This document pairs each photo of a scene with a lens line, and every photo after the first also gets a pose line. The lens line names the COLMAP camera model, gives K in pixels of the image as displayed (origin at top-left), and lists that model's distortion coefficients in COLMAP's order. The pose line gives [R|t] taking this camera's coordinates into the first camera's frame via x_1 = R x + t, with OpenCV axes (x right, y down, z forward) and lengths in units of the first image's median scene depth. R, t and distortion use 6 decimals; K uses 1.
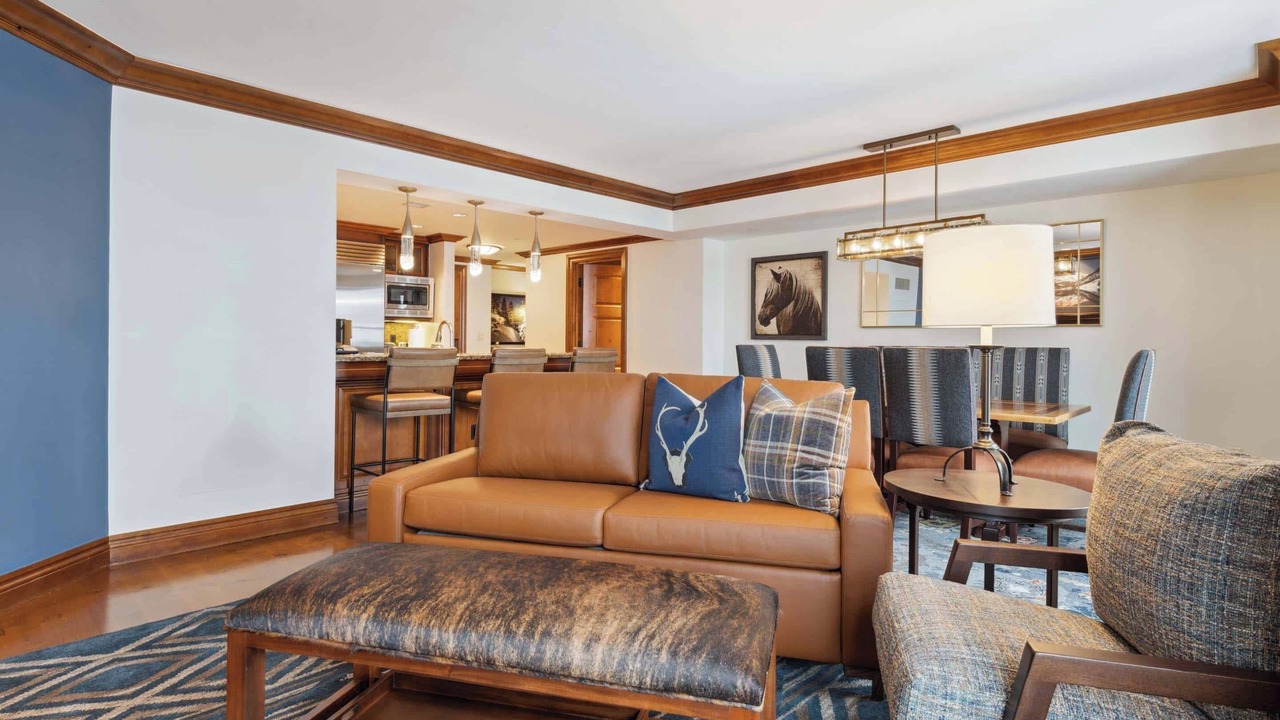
lens RADIAL K [[852.8, 0, 640.0], [0, 852.8, 360.0], [0, 0, 1]] dist [0.003359, 0.000169]
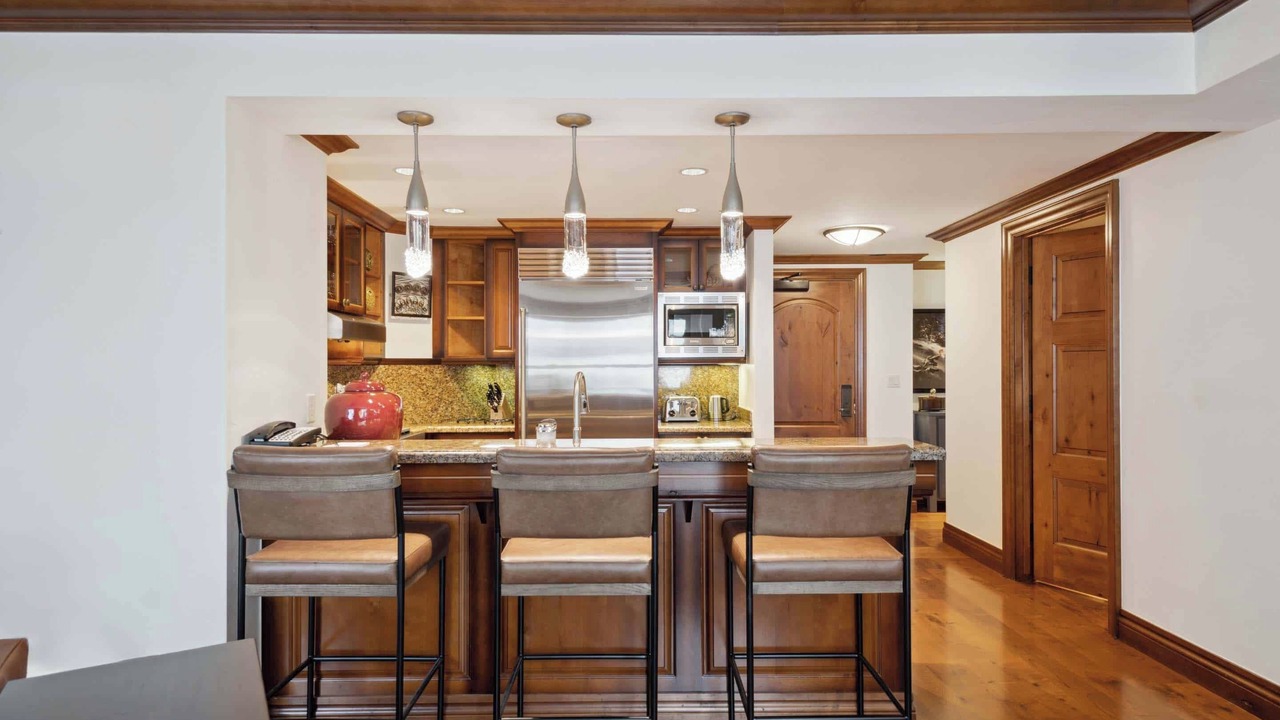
lens RADIAL K [[730.3, 0, 640.0], [0, 730.3, 360.0], [0, 0, 1]] dist [0.001627, -0.000244]
pose [[0.667296, -0.018365, -0.744566, 0.097516], [-0.000551, 0.999683, -0.025152, -0.033954], [0.744792, 0.017194, 0.667075, 0.593594]]
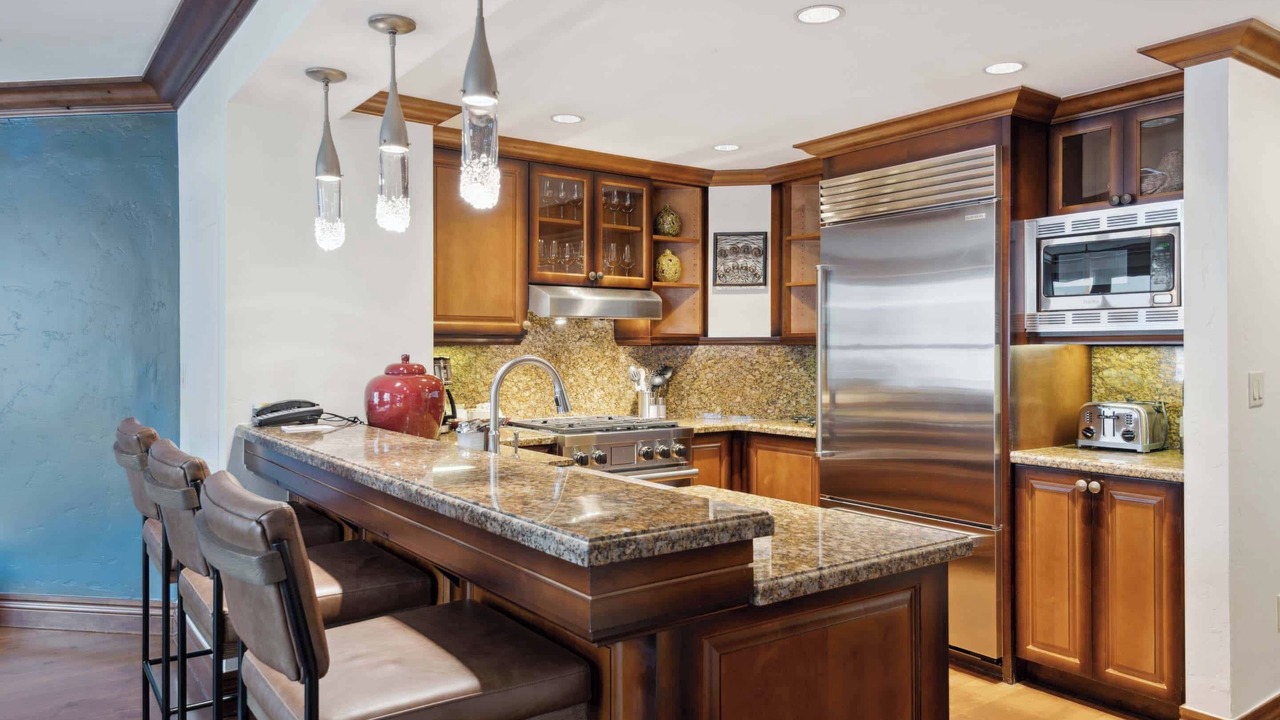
lens RADIAL K [[852.8, 0, 640.0], [0, 852.8, 360.0], [0, 0, 1]] dist [0.003359, 0.000169]
pose [[-0.218464, 0.003601, -0.975838, 0.095012], [-0.016274, 0.999841, 0.007333, -0.037348], [0.975709, 0.017482, -0.218370, 0.848188]]
